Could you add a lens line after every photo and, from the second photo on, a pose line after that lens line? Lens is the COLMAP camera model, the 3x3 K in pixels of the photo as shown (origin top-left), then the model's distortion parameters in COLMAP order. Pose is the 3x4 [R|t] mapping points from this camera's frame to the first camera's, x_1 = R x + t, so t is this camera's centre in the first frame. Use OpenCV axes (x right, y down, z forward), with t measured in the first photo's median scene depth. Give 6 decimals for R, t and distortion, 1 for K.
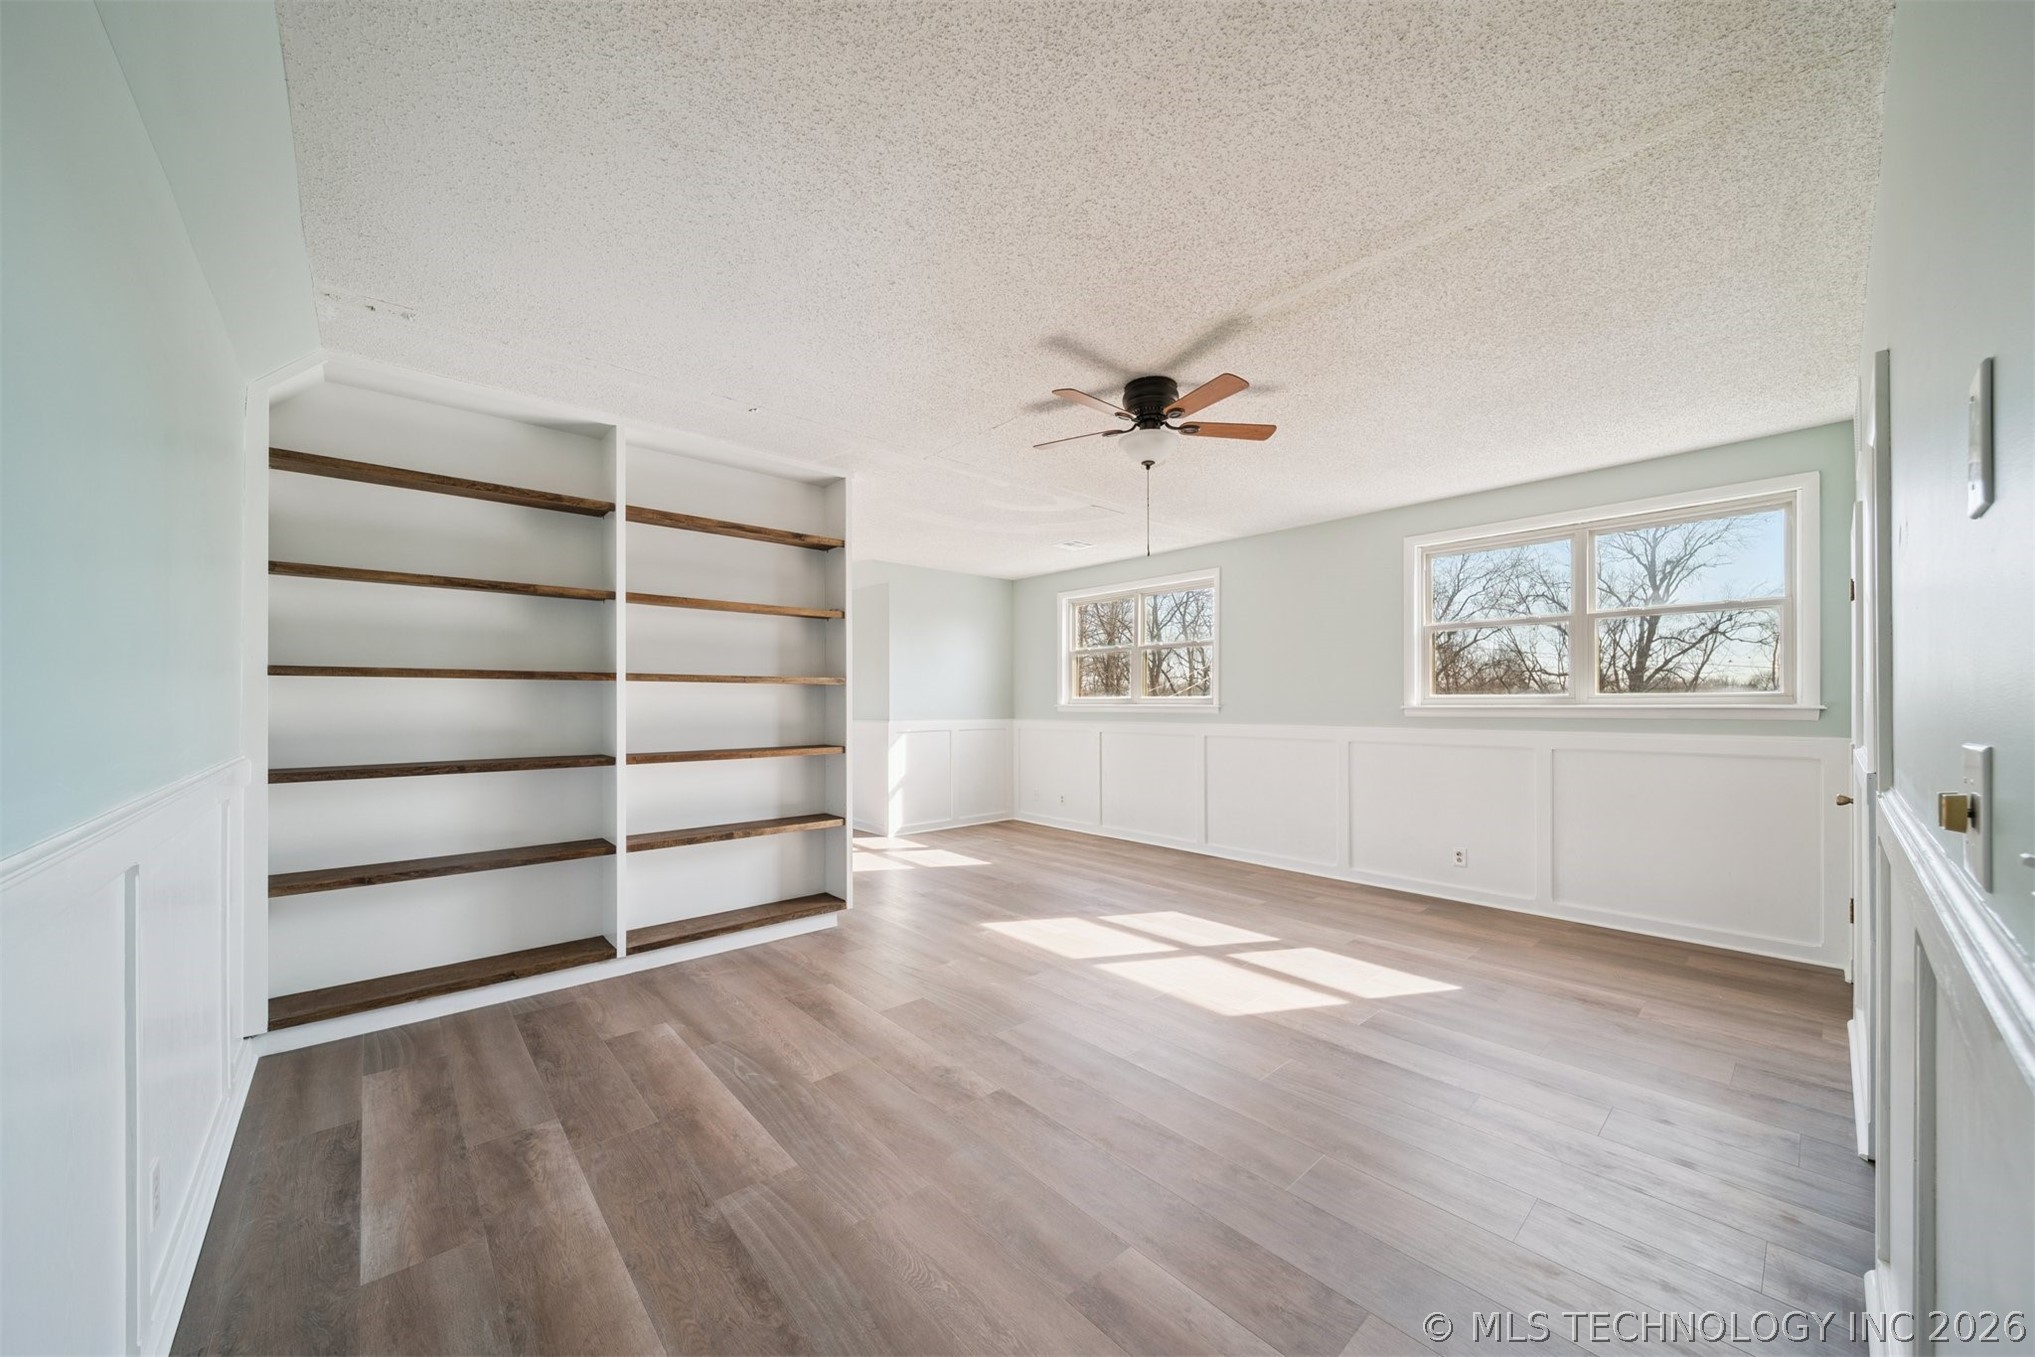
lens RADIAL K [[720.7, 0, 1018.8], [0, 720.7, 689.0], [0, 0, 1]] dist [-0.001863, -0.000097]
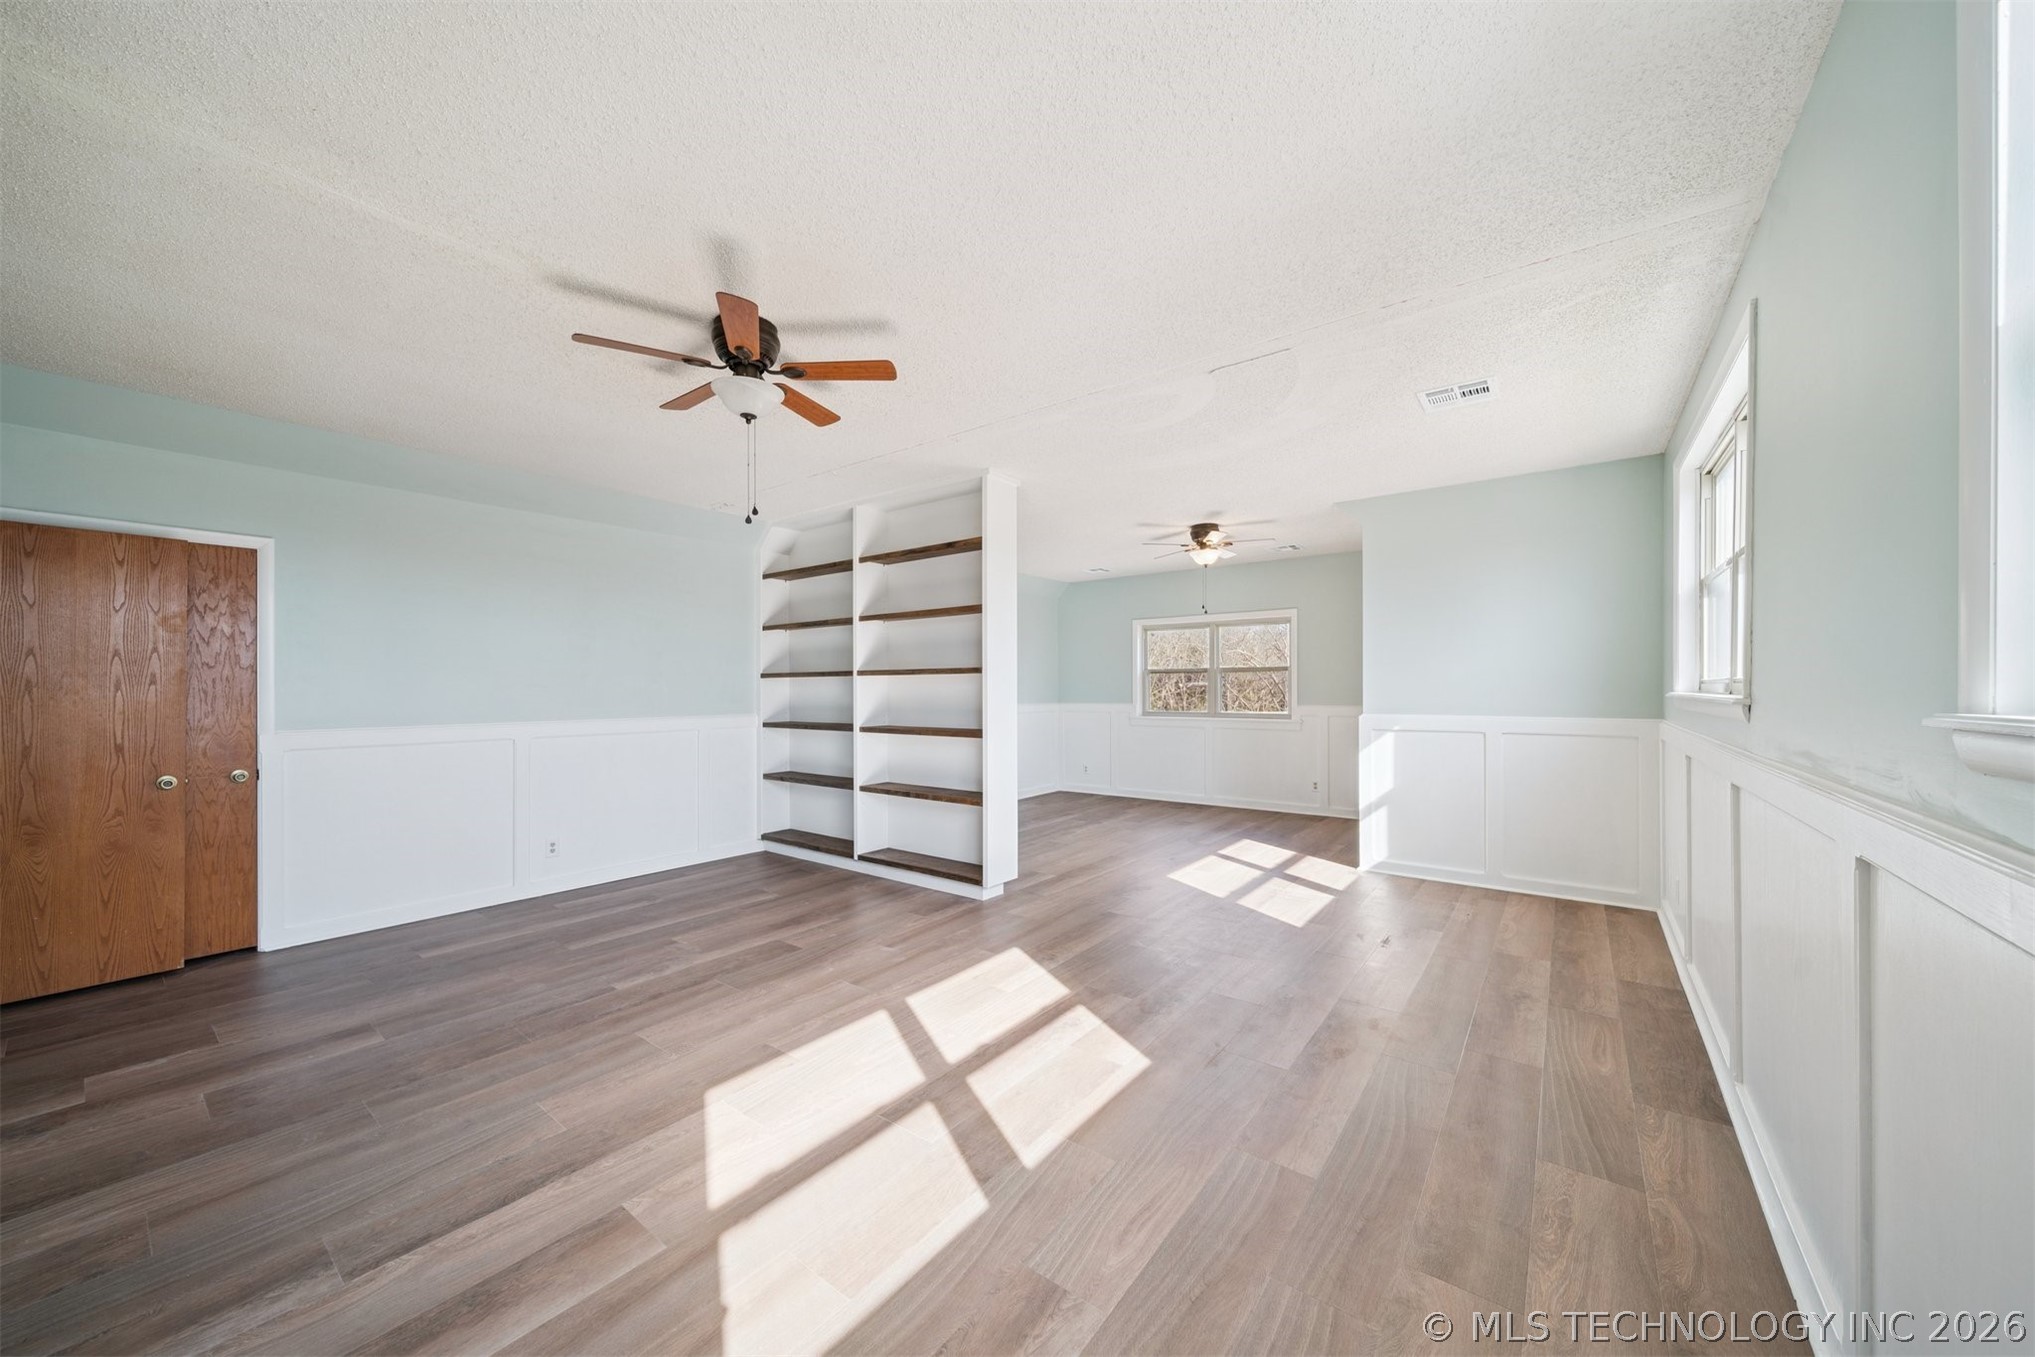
lens RADIAL K [[720.7, 0, 1017.0], [0, 720.7, 687.0], [0, 0, 1]] dist [-0.001863, -0.000097]
pose [[0.185243, 0.000161, -0.982693, 0.894104], [0.021243, 0.999766, 0.004169, 0.011131], [0.982463, -0.021647, 0.185197, 0.951721]]
